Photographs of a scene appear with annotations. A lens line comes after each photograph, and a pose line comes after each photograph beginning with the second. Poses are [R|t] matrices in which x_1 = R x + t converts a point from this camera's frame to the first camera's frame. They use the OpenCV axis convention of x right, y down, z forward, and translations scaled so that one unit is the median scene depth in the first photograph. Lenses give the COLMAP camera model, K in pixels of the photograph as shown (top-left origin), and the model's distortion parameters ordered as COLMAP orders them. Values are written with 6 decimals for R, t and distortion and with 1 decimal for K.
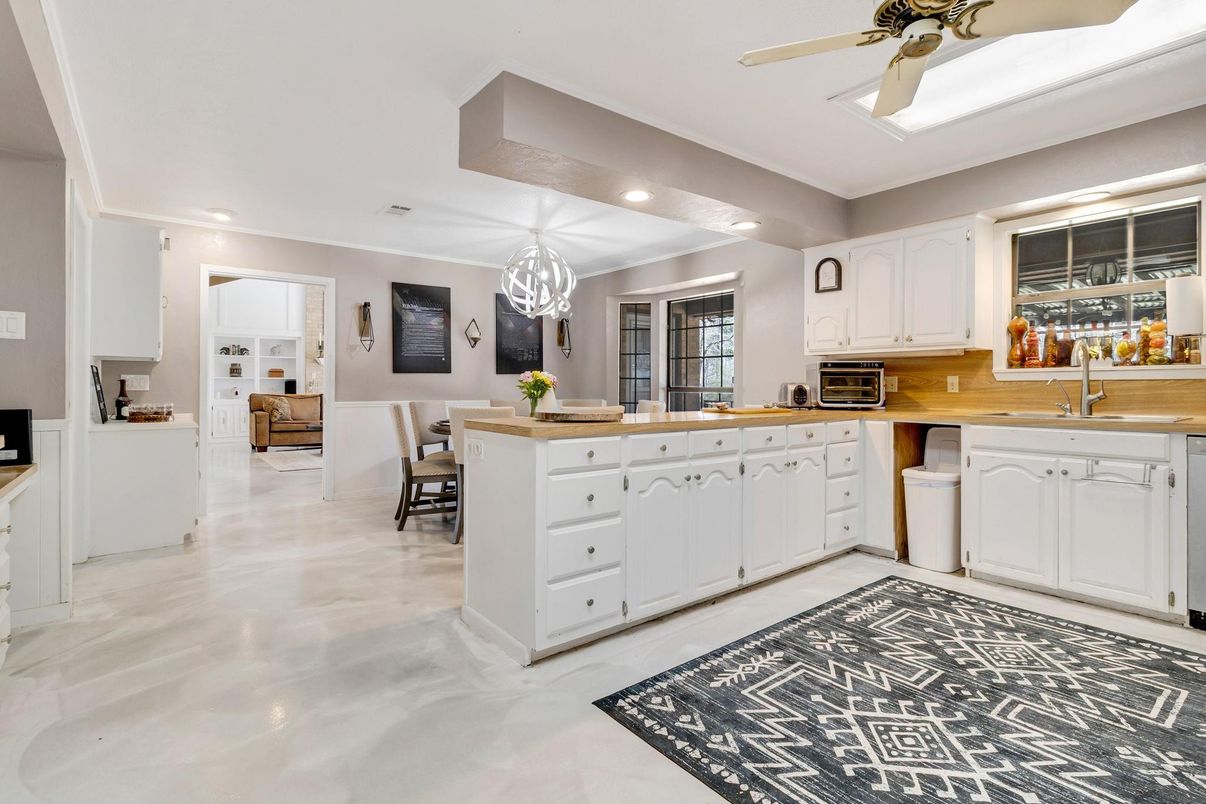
lens RADIAL K [[579.1, 0, 608.4], [0, 579.1, 389.4], [0, 0, 1]] dist [0.002437, 0.000110]
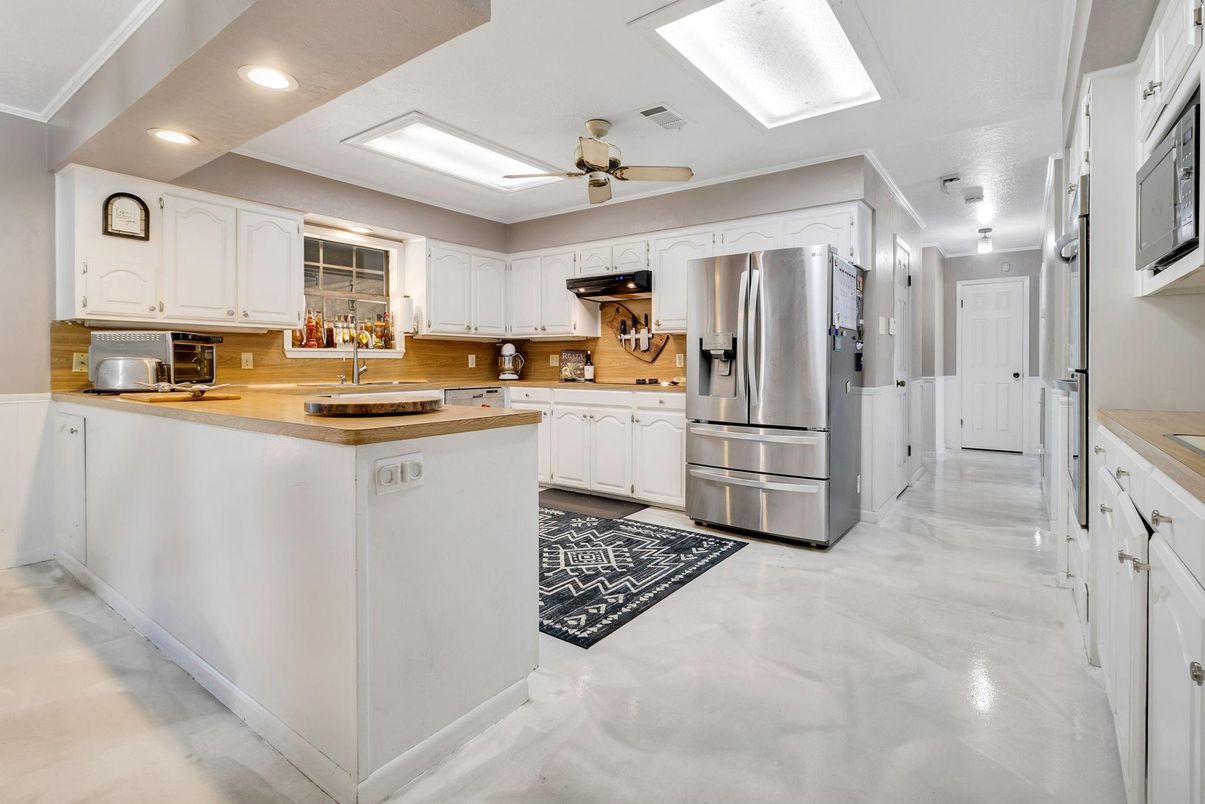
lens RADIAL K [[578.6, 0, 604.1], [0, 578.6, 365.6], [0, 0, 1]] dist [0.002437, 0.000110]
pose [[-0.272154, -0.006314, 0.962233, -1.149640], [0.000522, 0.999977, 0.006709, -0.012436], [-0.962253, 0.002328, -0.272145, 1.319903]]
